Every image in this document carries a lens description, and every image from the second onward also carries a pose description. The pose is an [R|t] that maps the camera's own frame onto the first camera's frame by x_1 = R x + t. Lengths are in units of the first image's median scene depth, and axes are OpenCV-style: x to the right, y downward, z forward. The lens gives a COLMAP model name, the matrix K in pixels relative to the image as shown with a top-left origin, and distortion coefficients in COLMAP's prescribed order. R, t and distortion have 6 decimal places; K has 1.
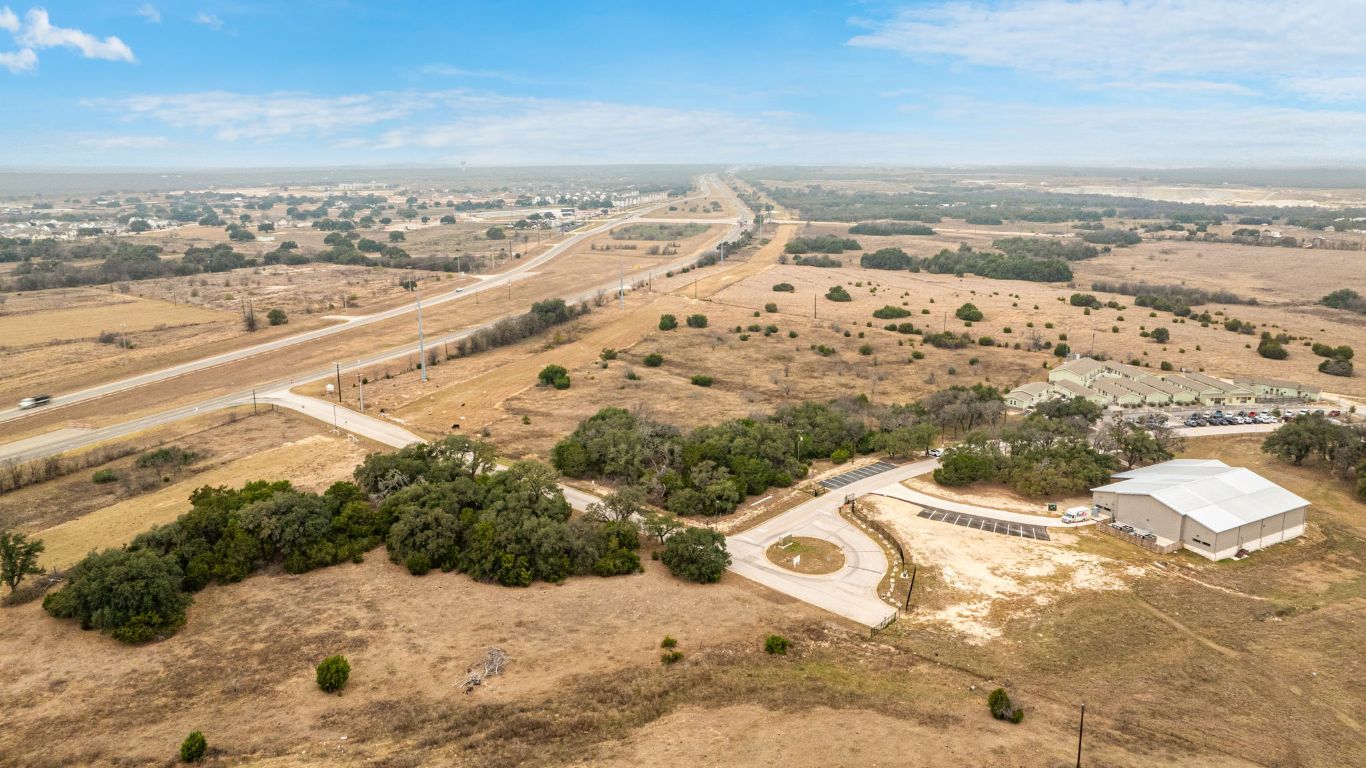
lens RADIAL K [[1032.1, 0, 683.0], [0, 1032.1, 384.0], [0, 0, 1]] dist [-0.050709, 0.075802]
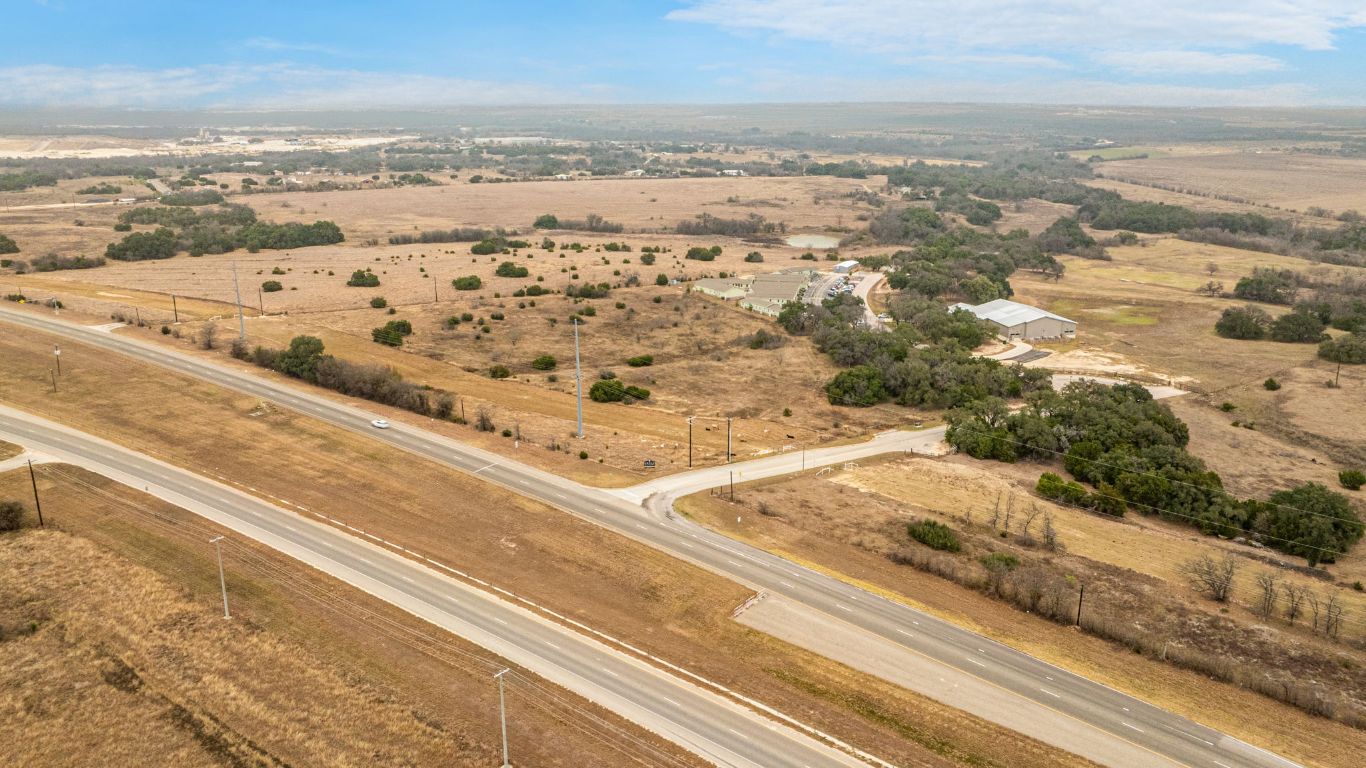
lens RADIAL K [[1057.1, 0, 683.0], [0, 1057.1, 384.0], [0, 0, 1]] dist [-0.014499, -0.028113]
pose [[0.263247, -0.255146, 0.930377, -1.129697], [0.205560, 0.957081, 0.204307, -0.222299], [-0.942574, 0.137465, 0.304397, 0.782941]]
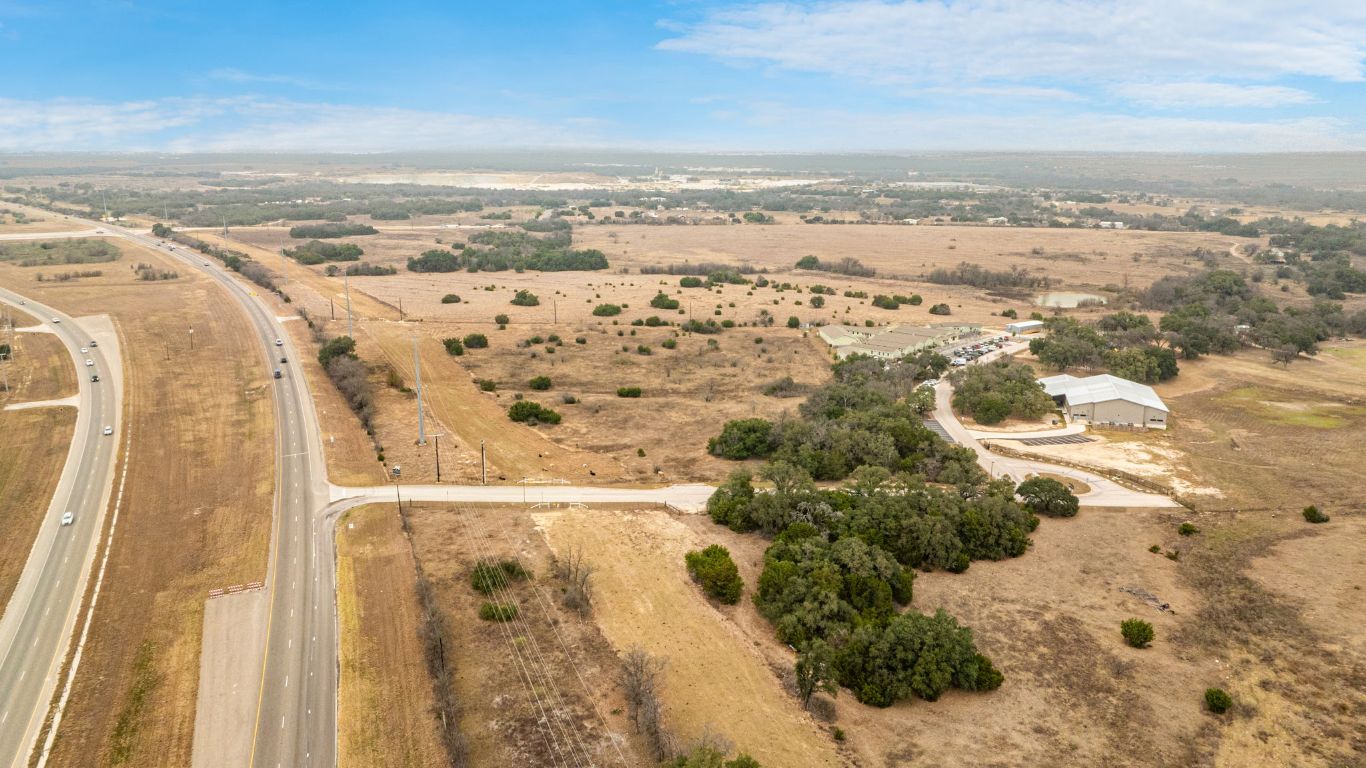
lens RADIAL K [[1047.5, 0, 683.0], [0, 1047.5, 384.0], [0, 0, 1]] dist [-0.037022, 0.039245]
pose [[0.692128, -0.163542, 0.703002, -0.822141], [0.153740, 0.985044, 0.077793, -0.102132], [-0.705211, 0.054237, 0.706920, 0.259786]]
